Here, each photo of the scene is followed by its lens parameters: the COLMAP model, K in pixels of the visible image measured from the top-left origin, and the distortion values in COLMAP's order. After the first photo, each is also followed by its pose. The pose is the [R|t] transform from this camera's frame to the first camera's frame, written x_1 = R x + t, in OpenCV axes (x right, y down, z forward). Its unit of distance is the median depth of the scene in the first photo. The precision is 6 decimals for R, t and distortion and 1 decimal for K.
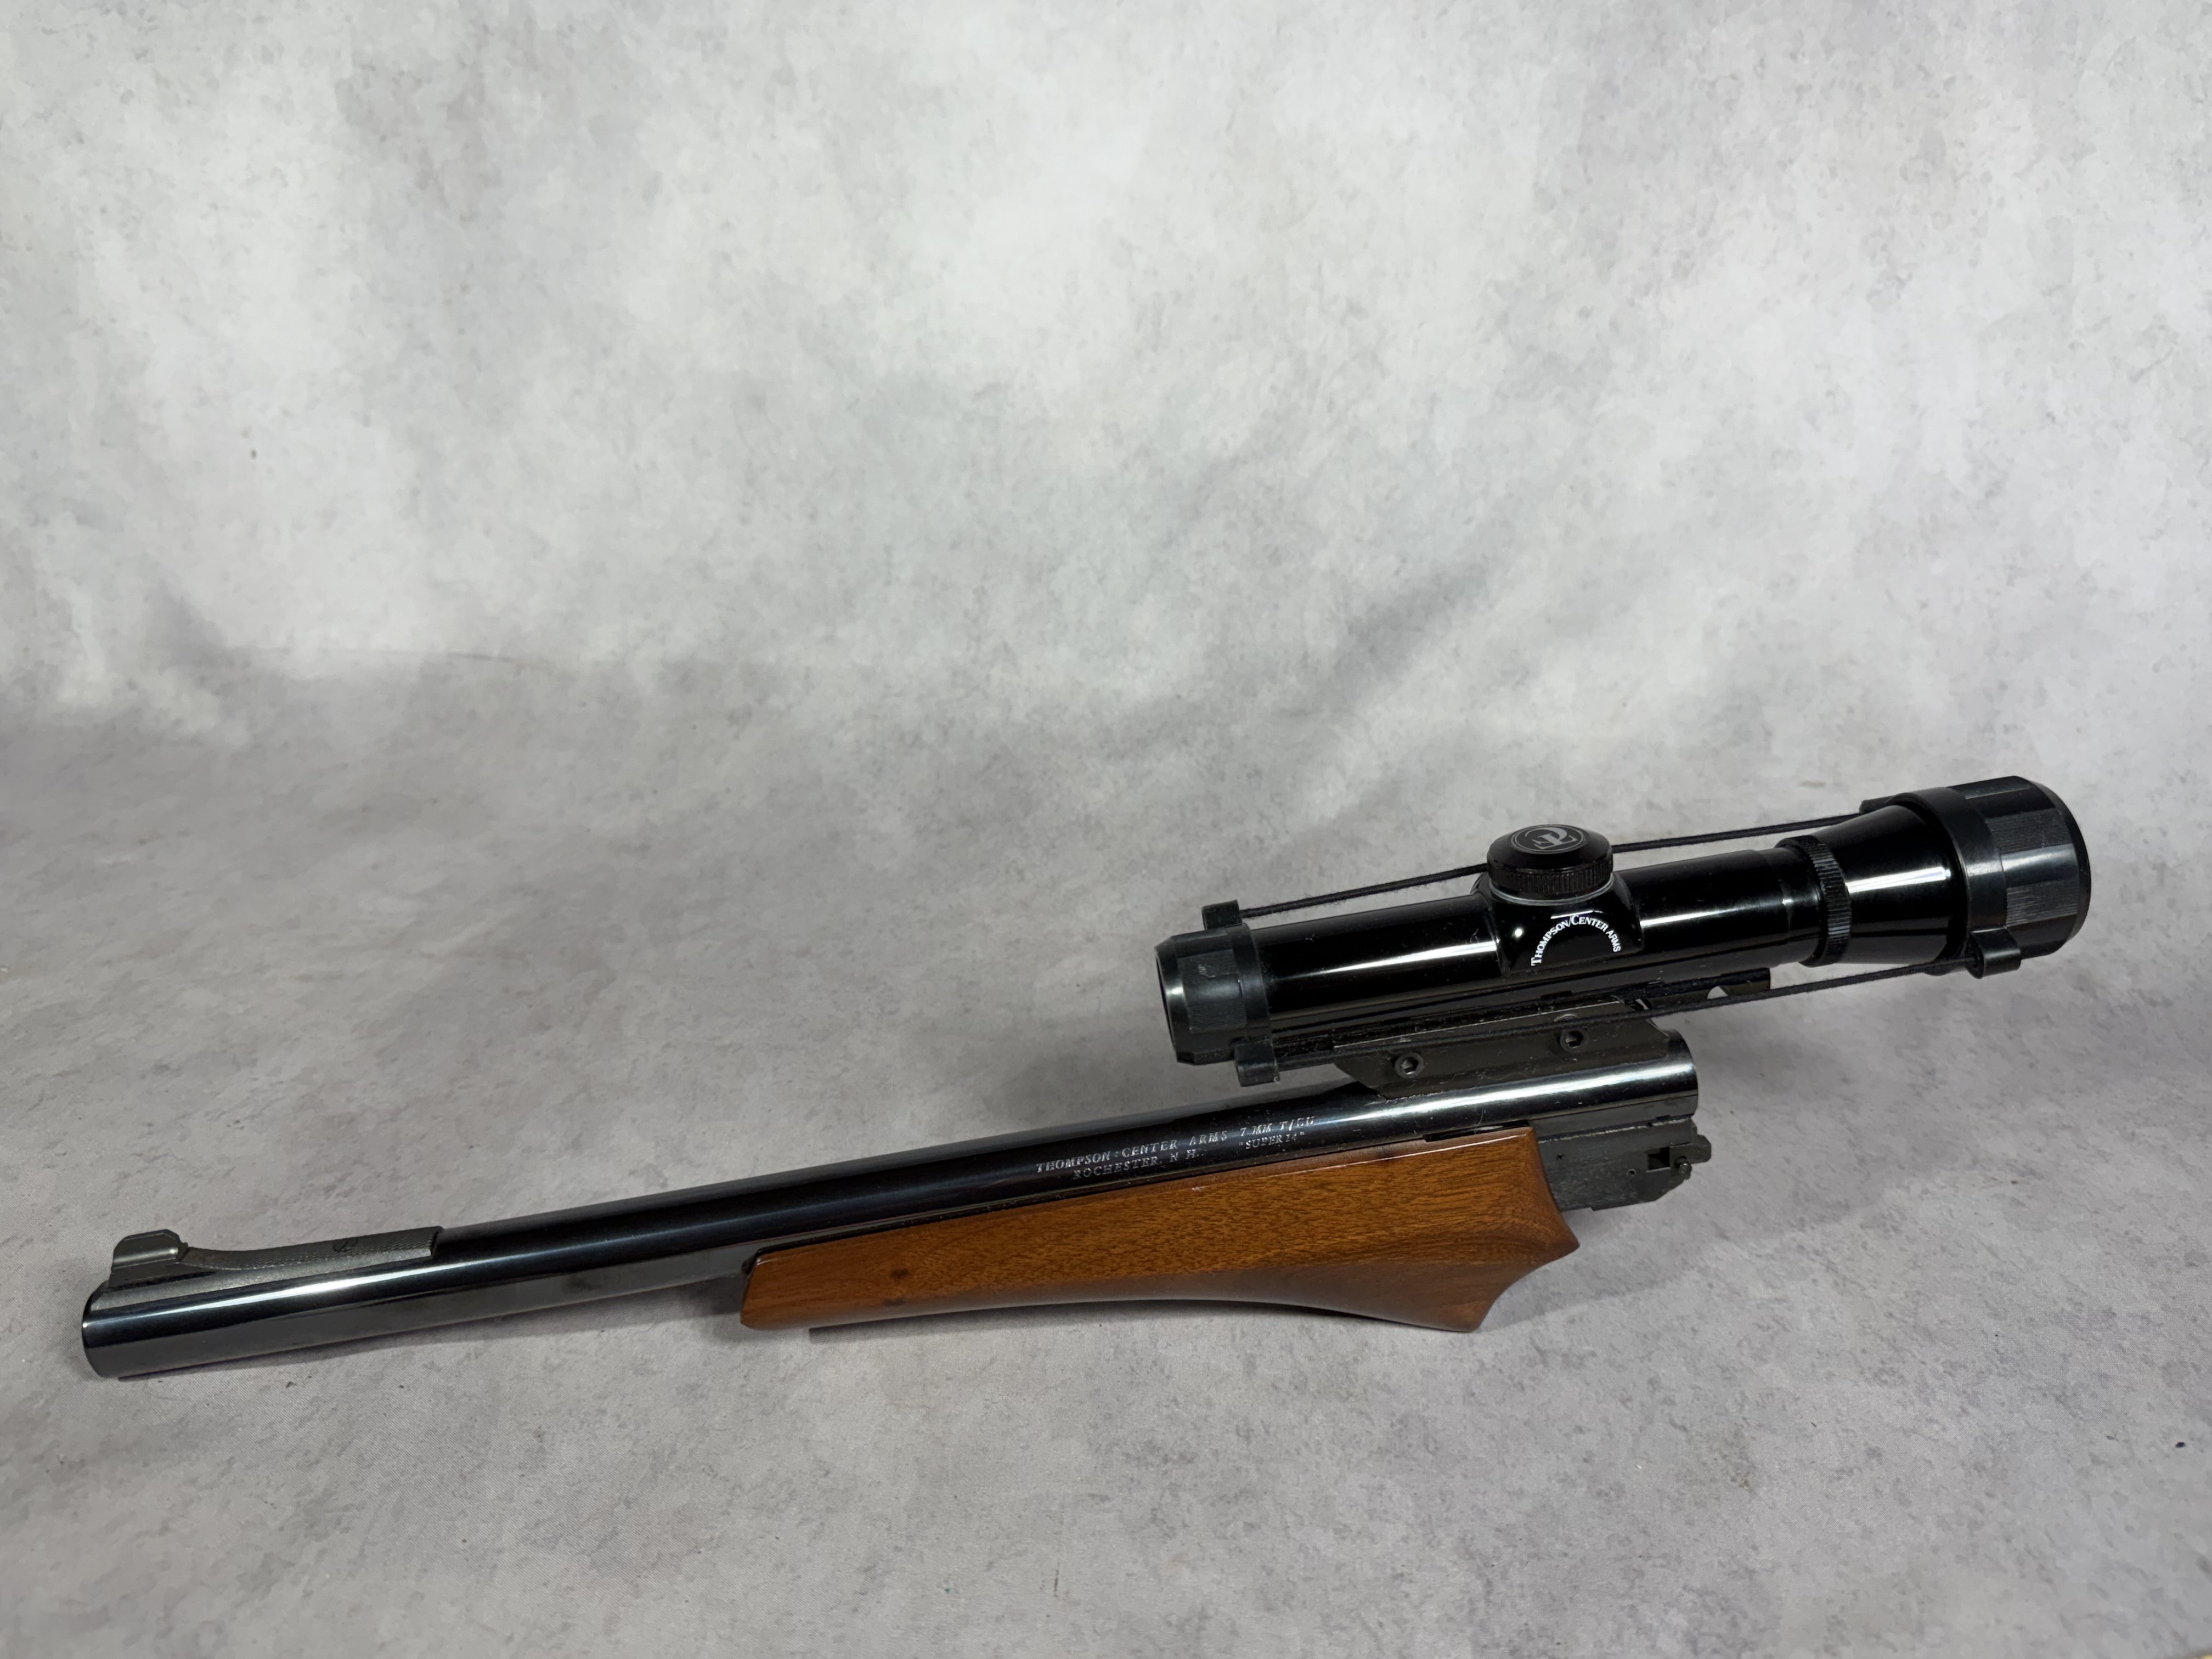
lens RADIAL K [[1886.3, 0, 1106.0], [0, 1886.3, 829.5], [0, 0, 1]] dist [0.203364, -0.332643]
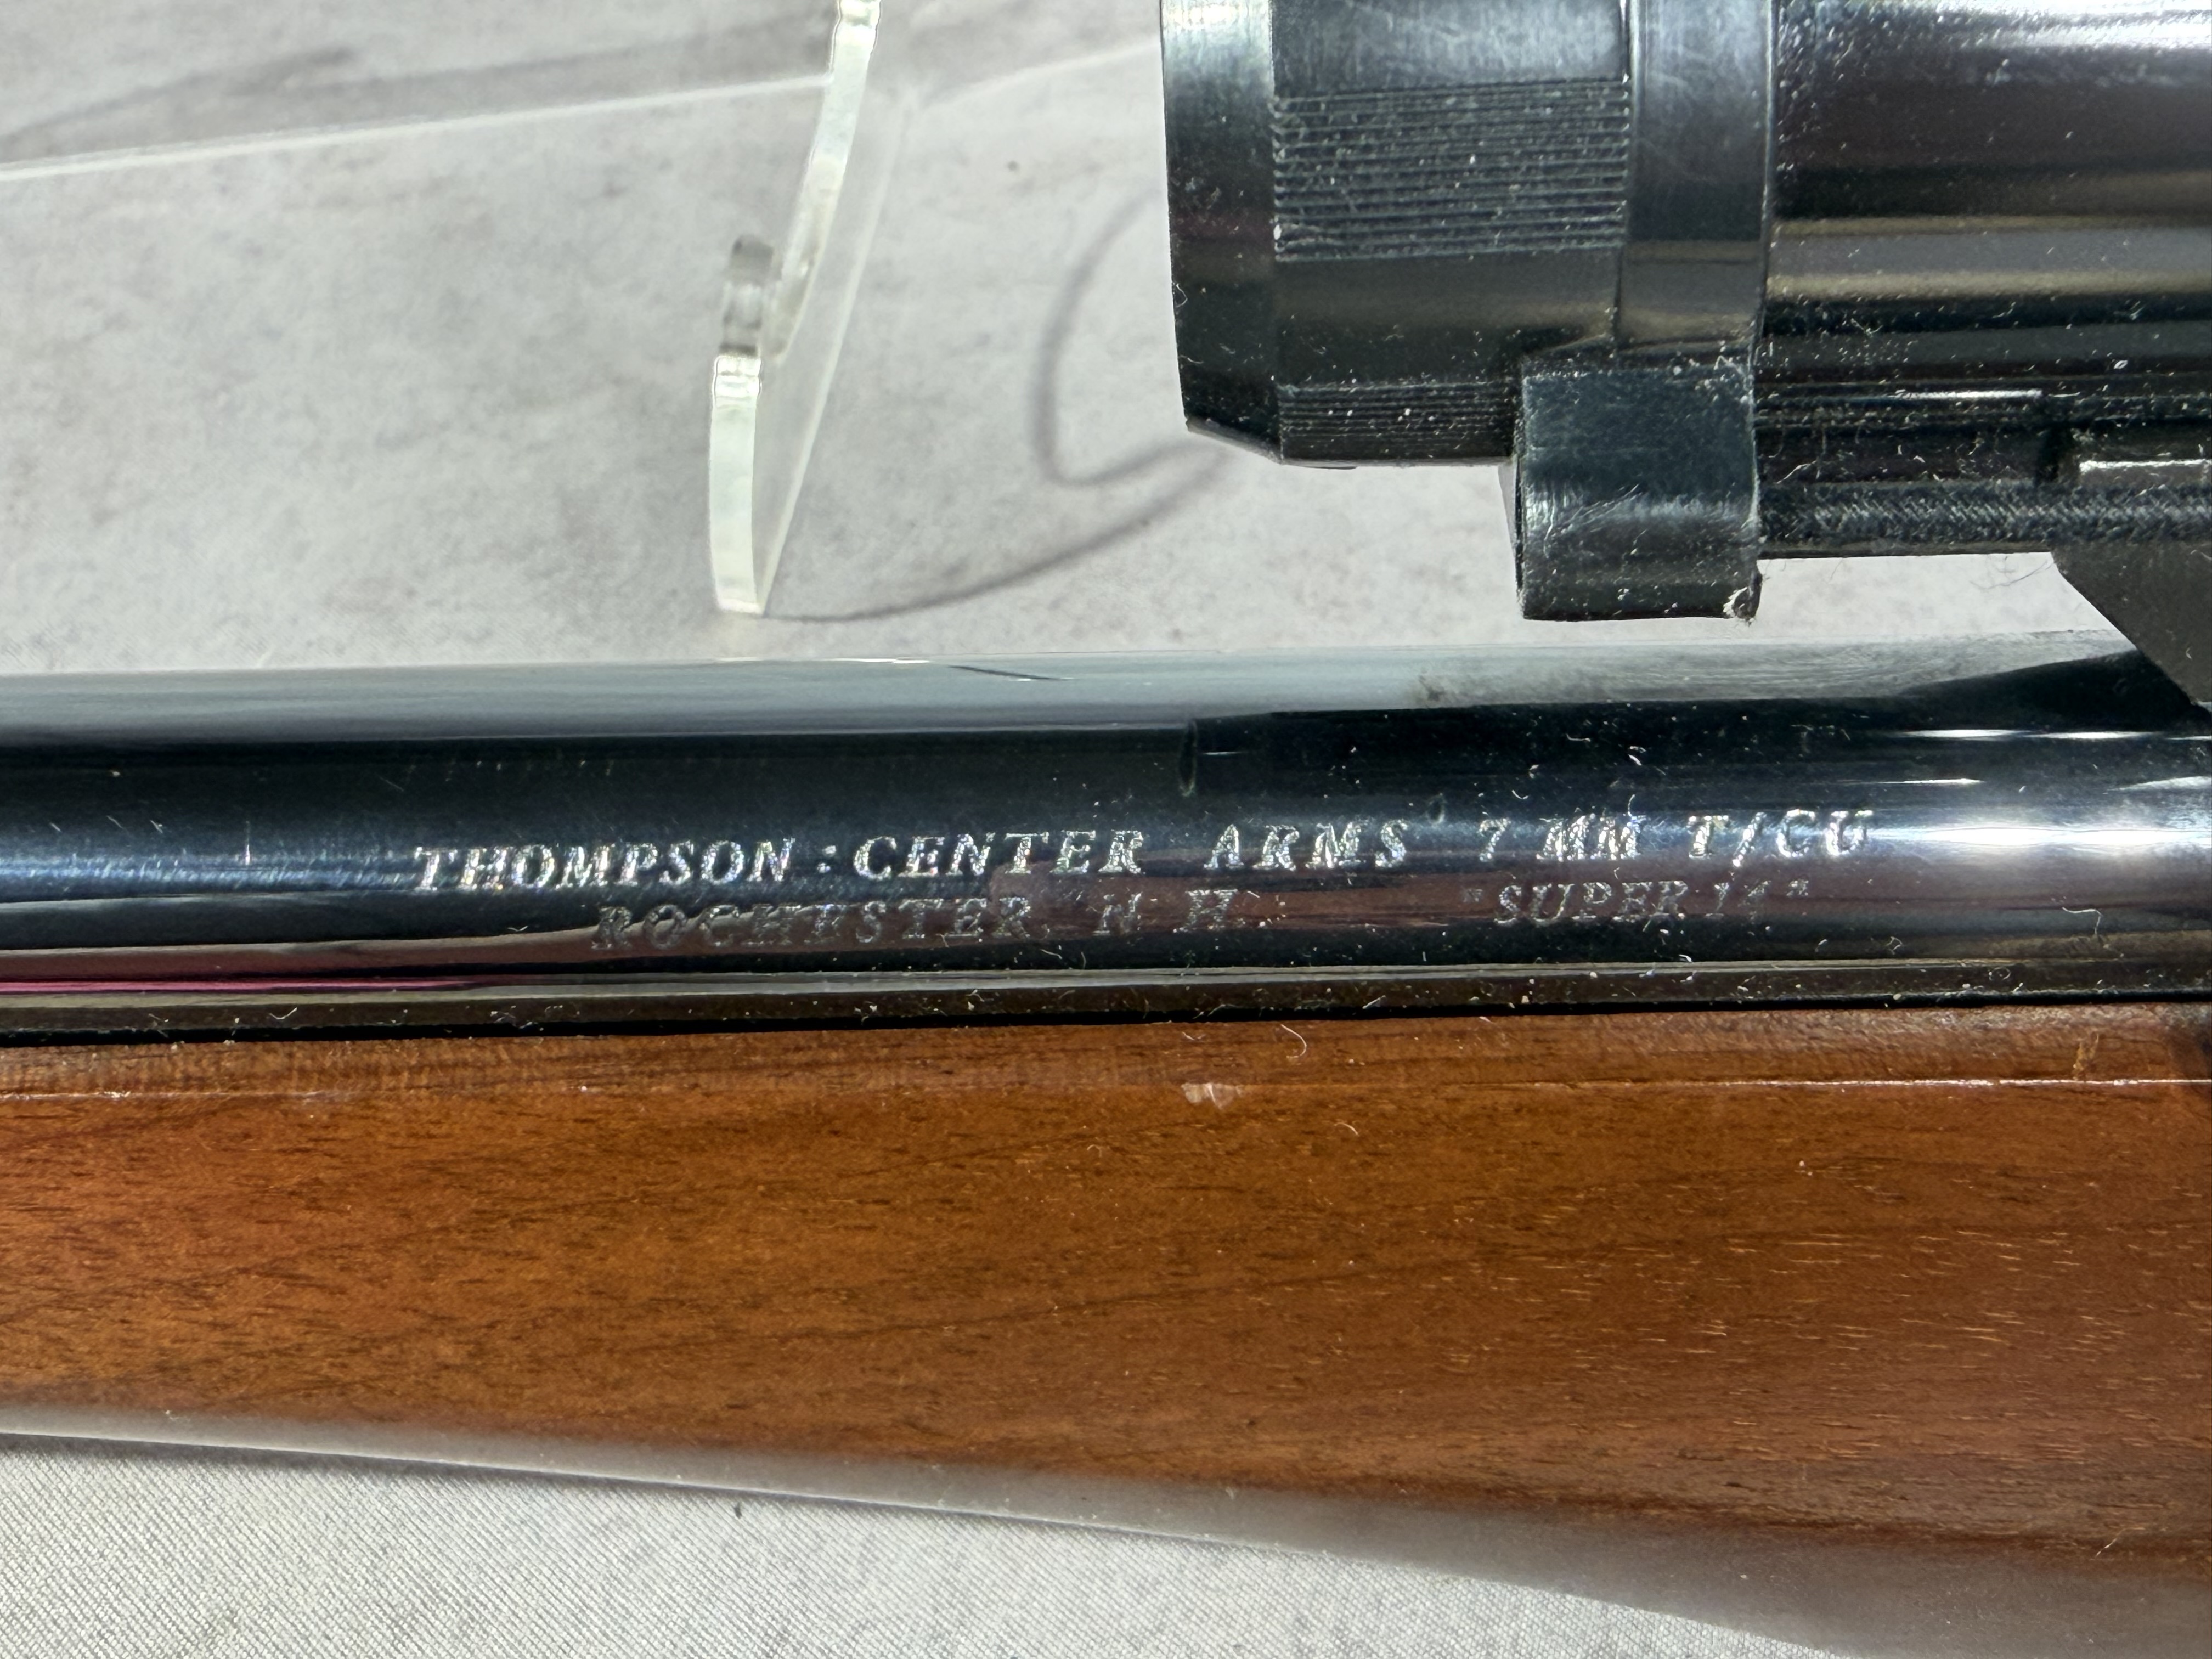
lens RADIAL K [[2975.4, 0, 1106.0], [0, 2975.4, 829.5], [0, 0, 1]] dist [0.002123, 0.002208]
pose [[0.988167, 0.145066, -0.049815, 0.050337], [-0.129008, 0.961754, 0.241634, 0.094311], [0.082963, -0.232348, 0.969088, 0.732314]]
